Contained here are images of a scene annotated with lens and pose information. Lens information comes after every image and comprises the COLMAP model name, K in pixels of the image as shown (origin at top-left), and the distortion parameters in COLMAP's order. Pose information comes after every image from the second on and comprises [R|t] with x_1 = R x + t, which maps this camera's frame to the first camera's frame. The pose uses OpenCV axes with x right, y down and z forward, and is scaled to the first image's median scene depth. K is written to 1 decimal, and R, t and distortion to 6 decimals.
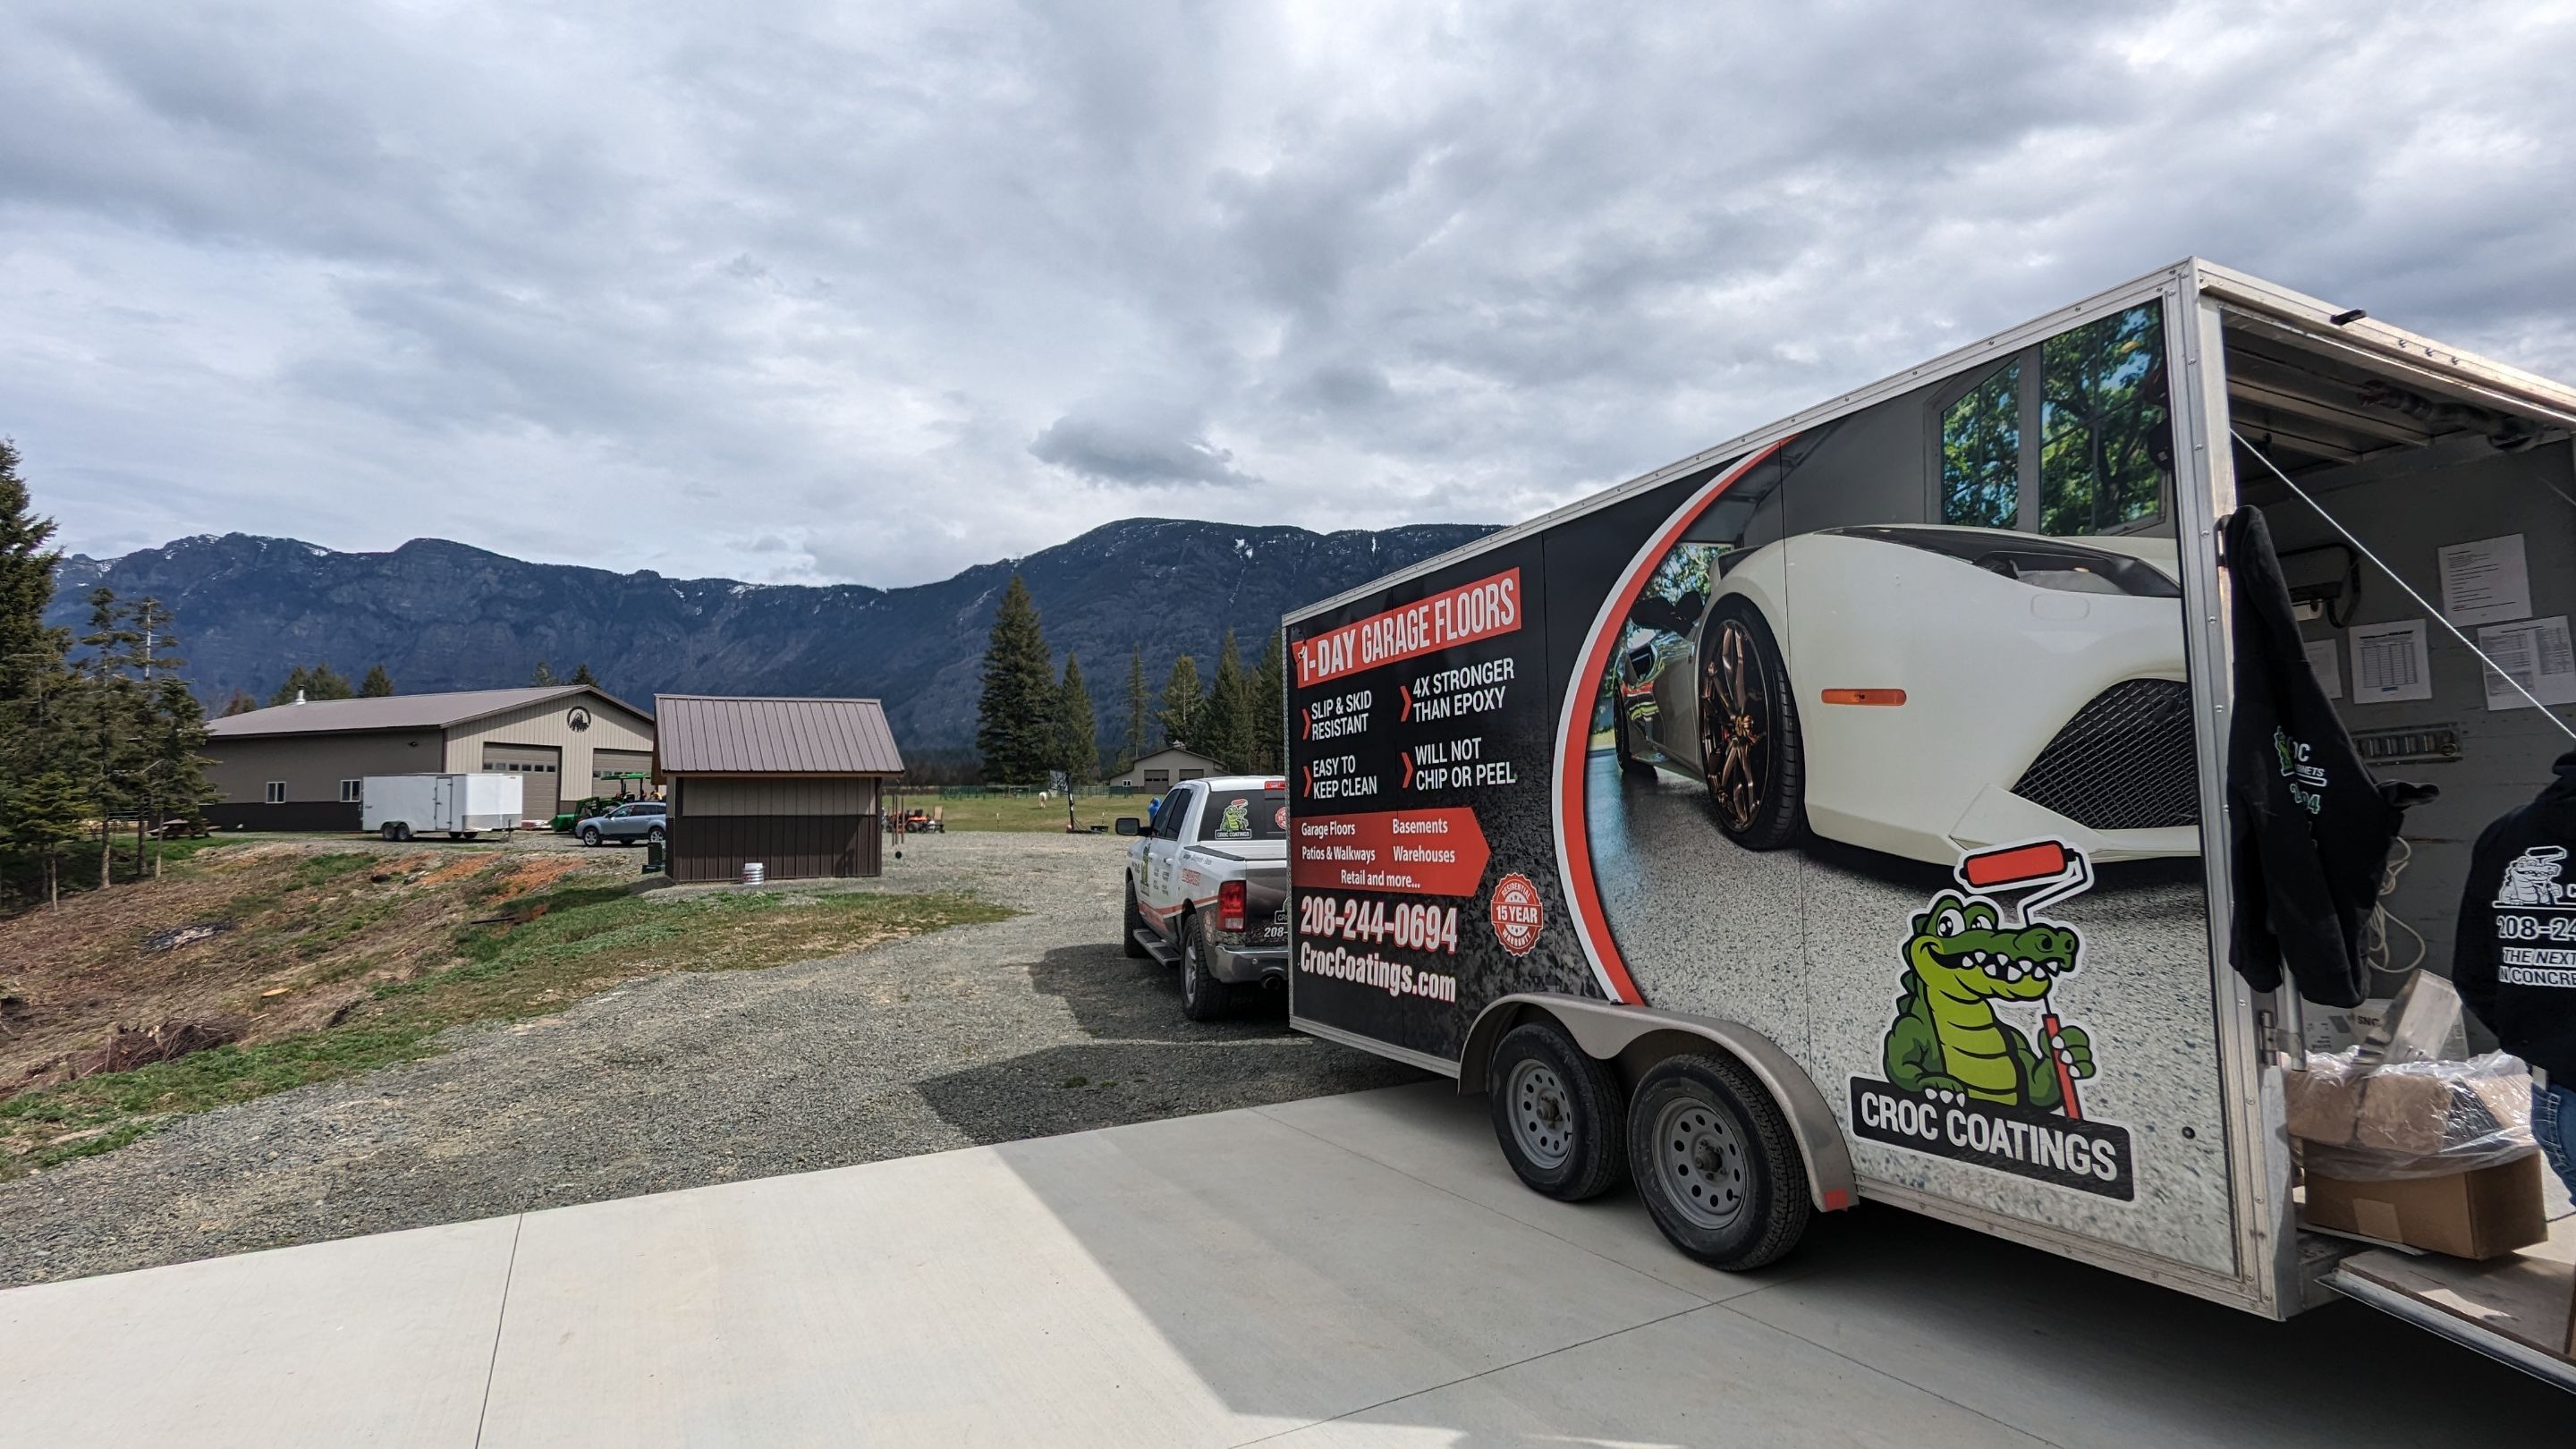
lens RADIAL K [[1213.1, 0, 1298.7], [0, 1213.1, 706.0], [0, 0, 1]] dist [-0.000241, -0.001468]
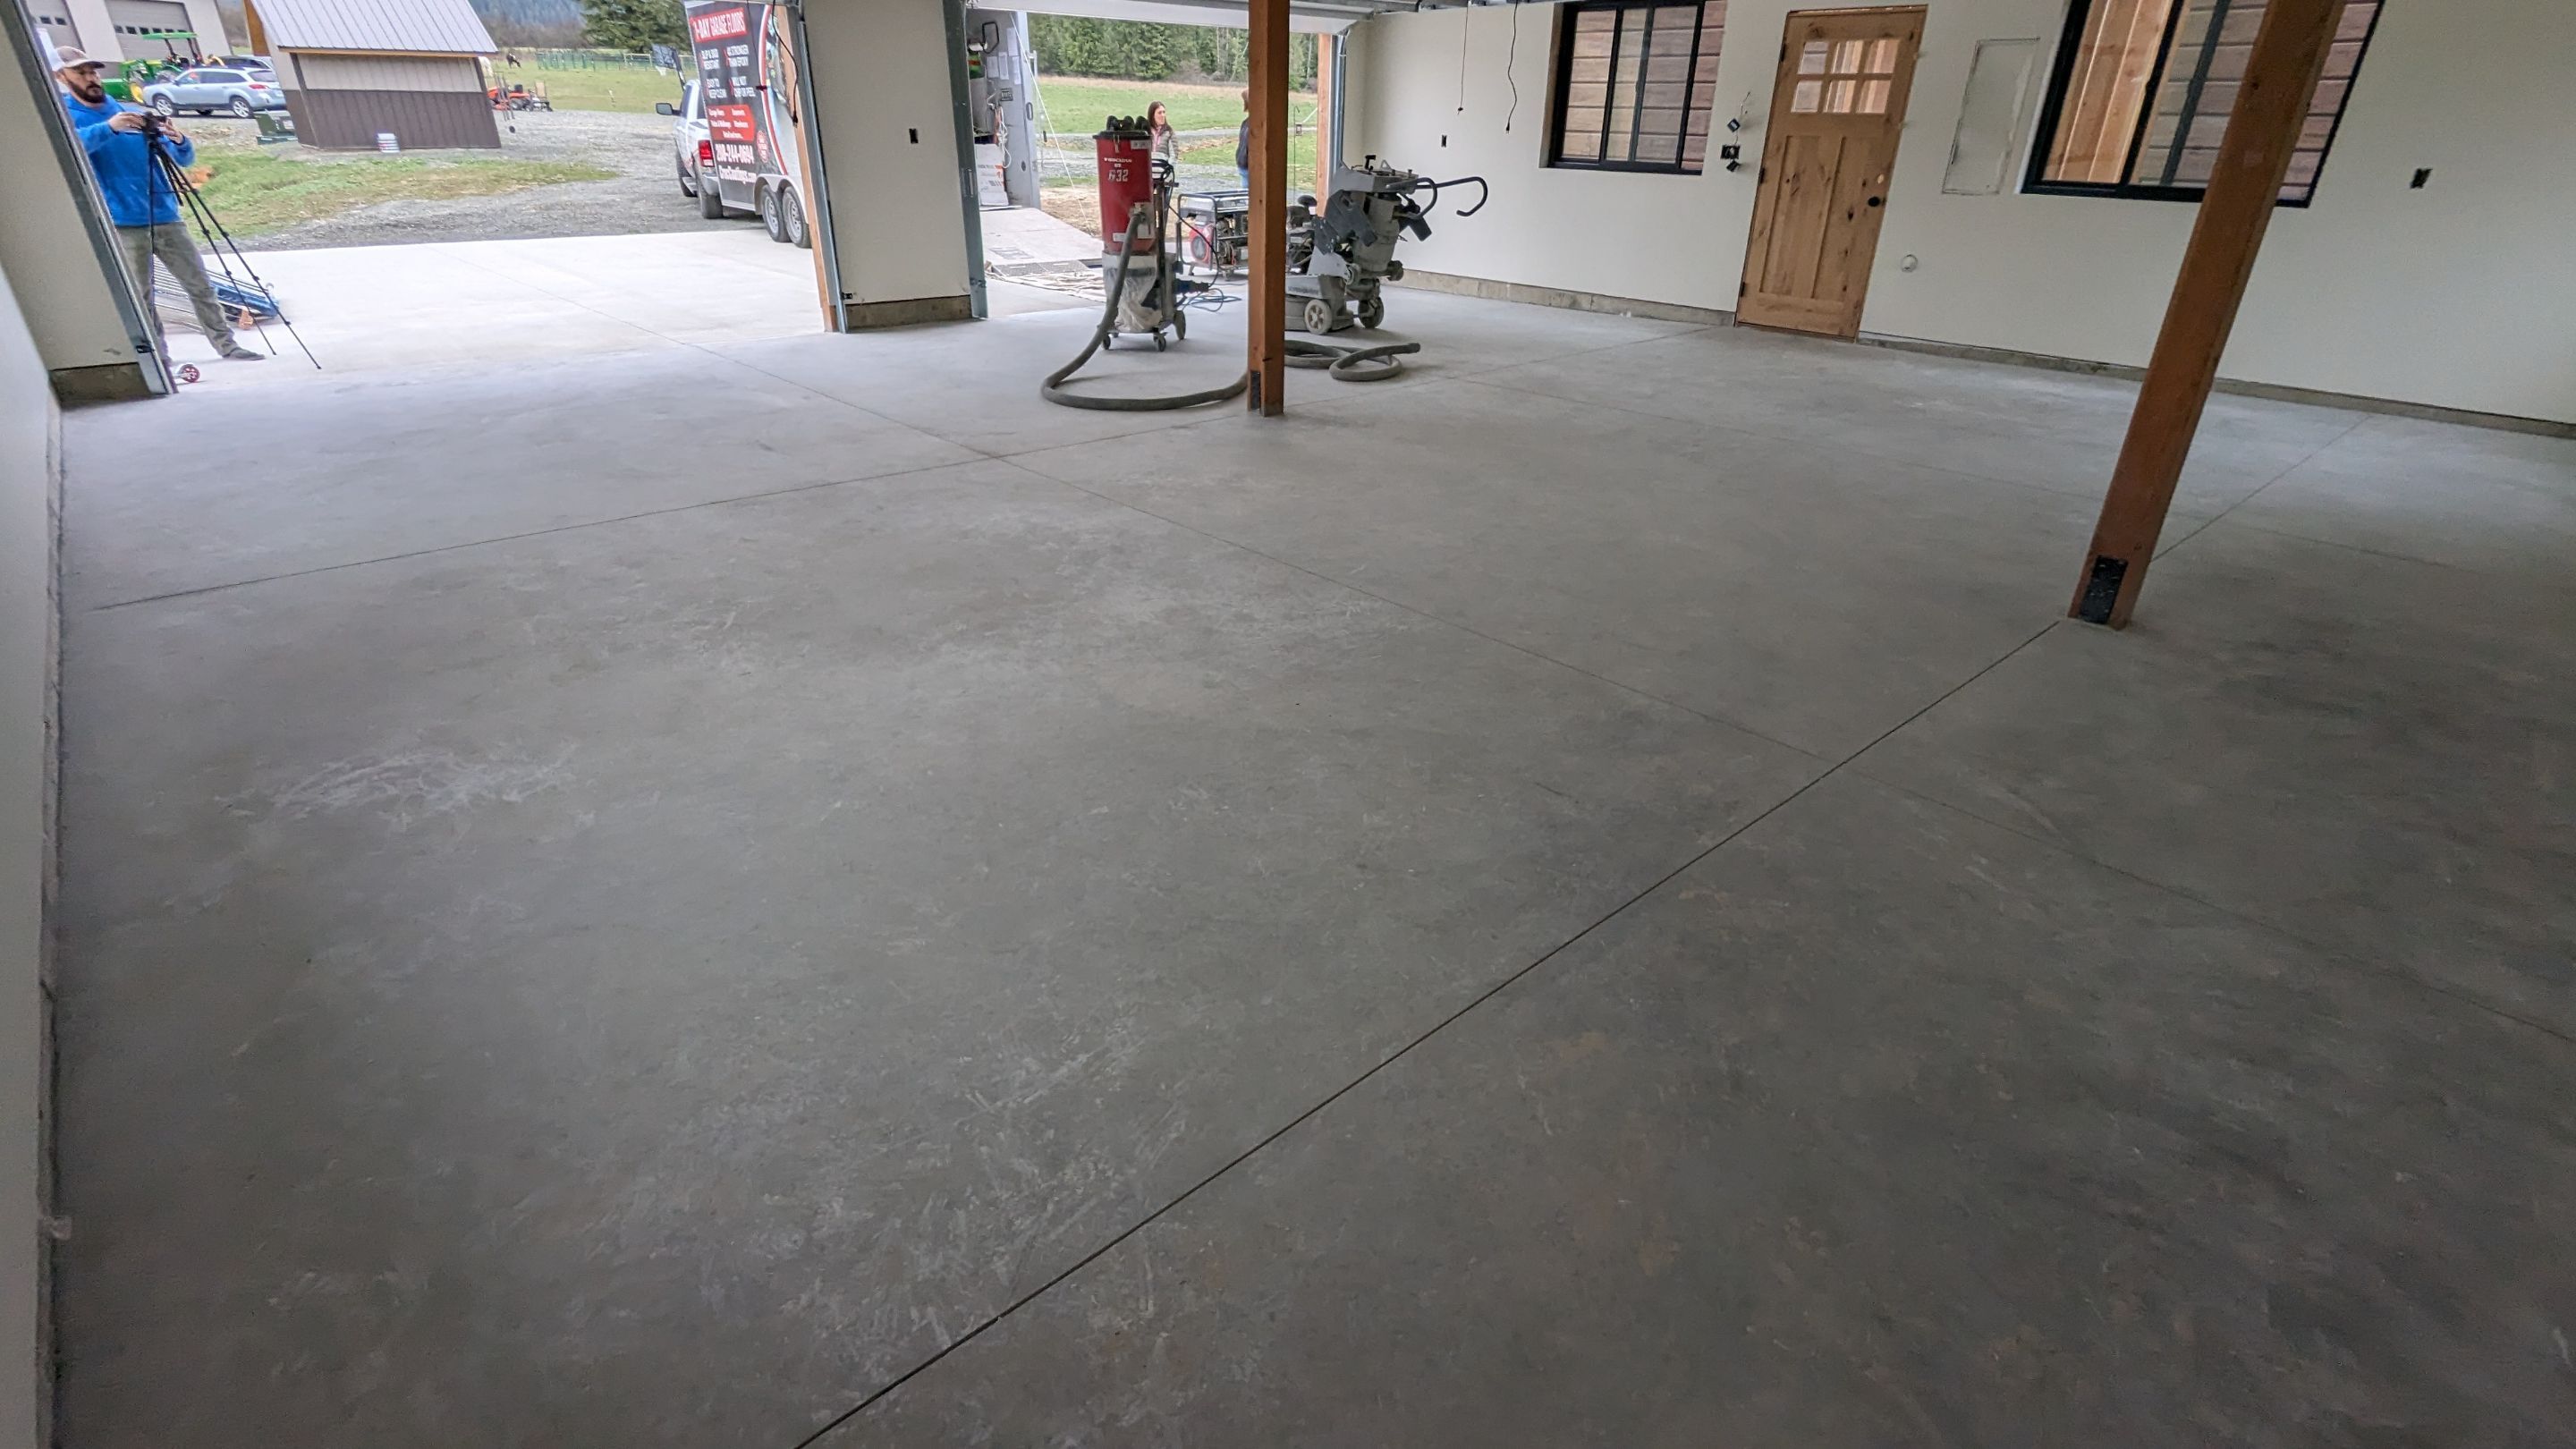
lens RADIAL K [[1213.1, 0, 1290.3], [0, 1213.1, 729.3], [0, 0, 1]] dist [-0.000241, -0.001468]
pose [[0.977482, -0.071872, 0.198403, 0.597246], [-0.045575, 0.846116, 0.531047, -0.200249], [-0.206040, -0.528131, 0.823787, -1.934755]]
